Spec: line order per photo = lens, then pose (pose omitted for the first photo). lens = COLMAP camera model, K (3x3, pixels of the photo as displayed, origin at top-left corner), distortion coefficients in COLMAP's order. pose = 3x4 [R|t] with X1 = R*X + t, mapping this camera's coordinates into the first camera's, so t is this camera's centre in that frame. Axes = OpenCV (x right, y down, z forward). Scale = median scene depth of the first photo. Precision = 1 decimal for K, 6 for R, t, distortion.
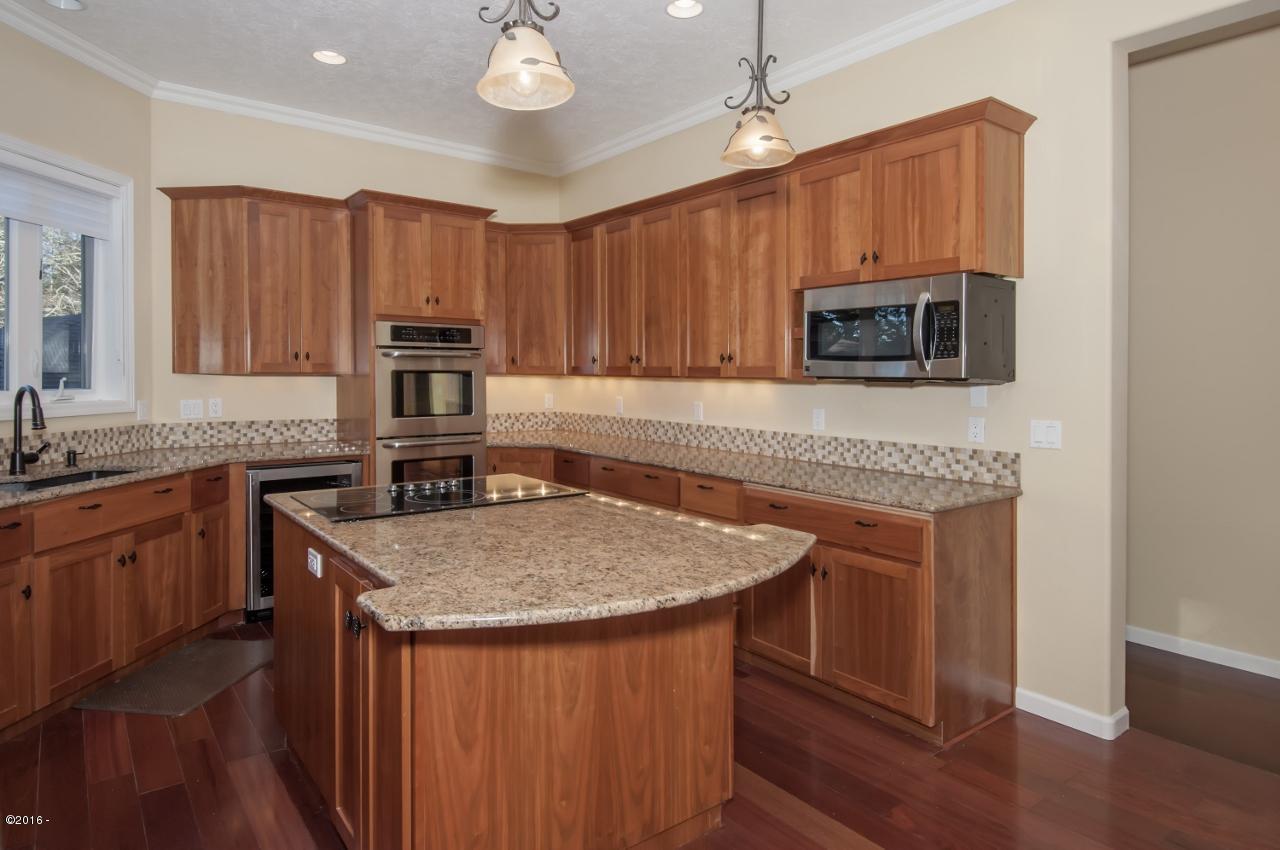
lens RADIAL K [[719.8, 0, 642.6], [0, 719.8, 369.5], [0, 0, 1]] dist [0.000107, -0.000228]
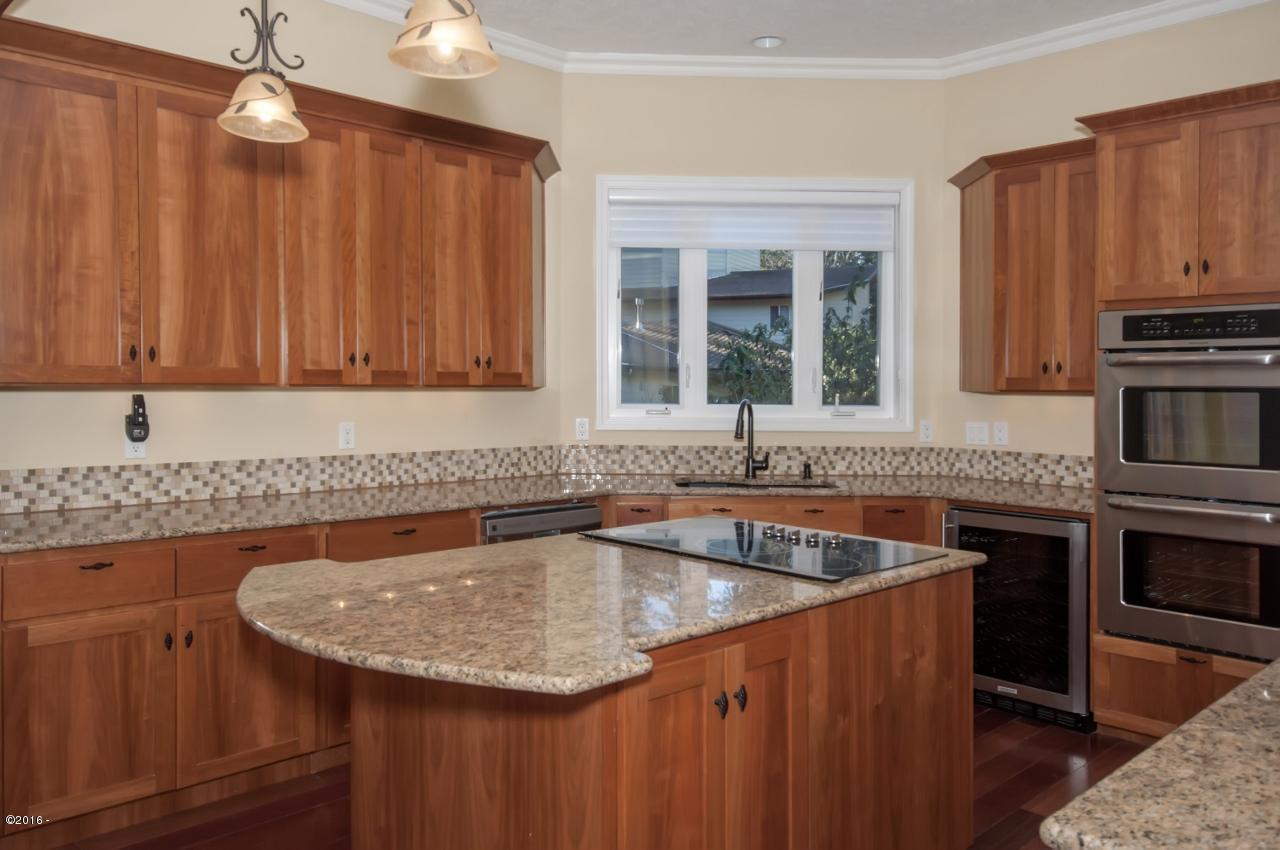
lens RADIAL K [[981.4, 0, 639.5], [0, 981.4, 389.7], [0, 0, 1]] dist [0.006107, 0.004157]
pose [[0.084524, -0.001154, -0.996421, 0.492865], [-0.003492, 0.999993, -0.001454, 0.006539], [0.996415, 0.003603, 0.084519, 0.509173]]
